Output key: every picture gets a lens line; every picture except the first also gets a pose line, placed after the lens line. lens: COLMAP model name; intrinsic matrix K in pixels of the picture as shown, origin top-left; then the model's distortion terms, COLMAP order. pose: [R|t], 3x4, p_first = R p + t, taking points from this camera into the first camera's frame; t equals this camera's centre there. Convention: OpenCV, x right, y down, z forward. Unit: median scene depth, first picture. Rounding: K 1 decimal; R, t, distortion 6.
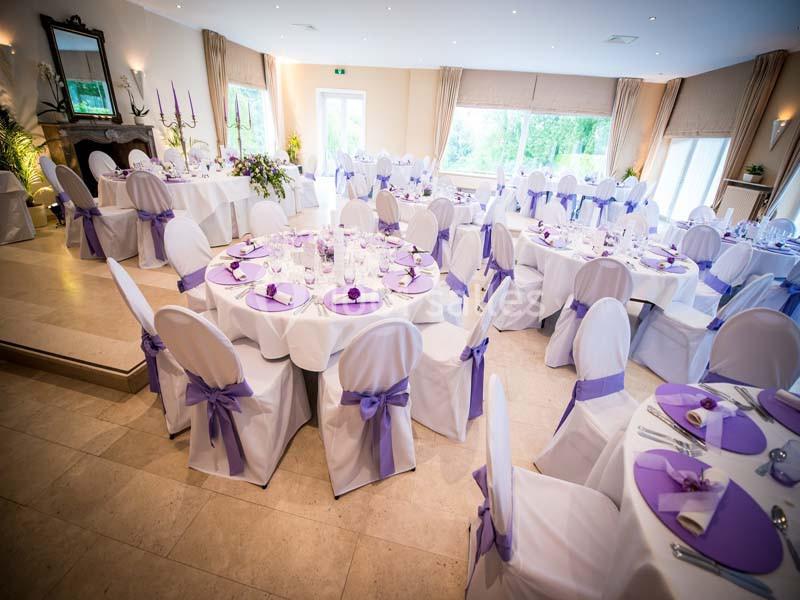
lens RADIAL K [[371.3, 0, 401.2], [0, 371.3, 305.9], [0, 0, 1]] dist [-0.022969, -0.001585]
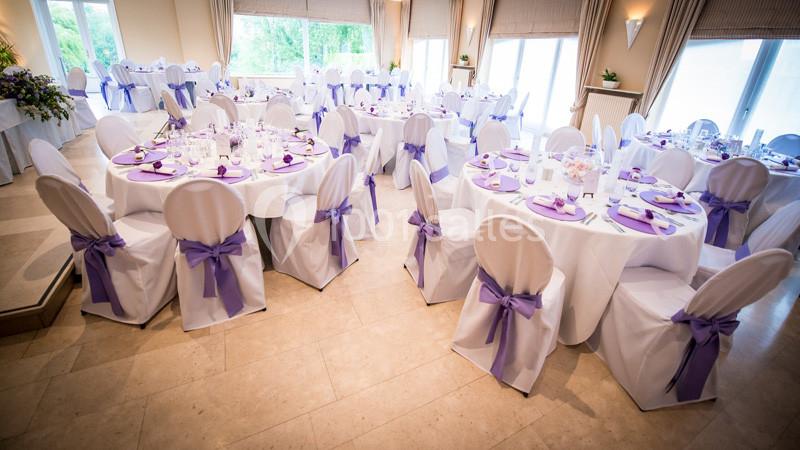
lens RADIAL K [[376.8, 0, 398.9], [0, 376.8, 223.1], [0, 0, 1]] dist [-0.020674, -0.000558]
pose [[0.811586, -0.271512, 0.517310, -0.460813], [0.254340, 0.961339, 0.105538, 0.124626], [-0.525965, 0.045919, 0.849266, -0.353339]]
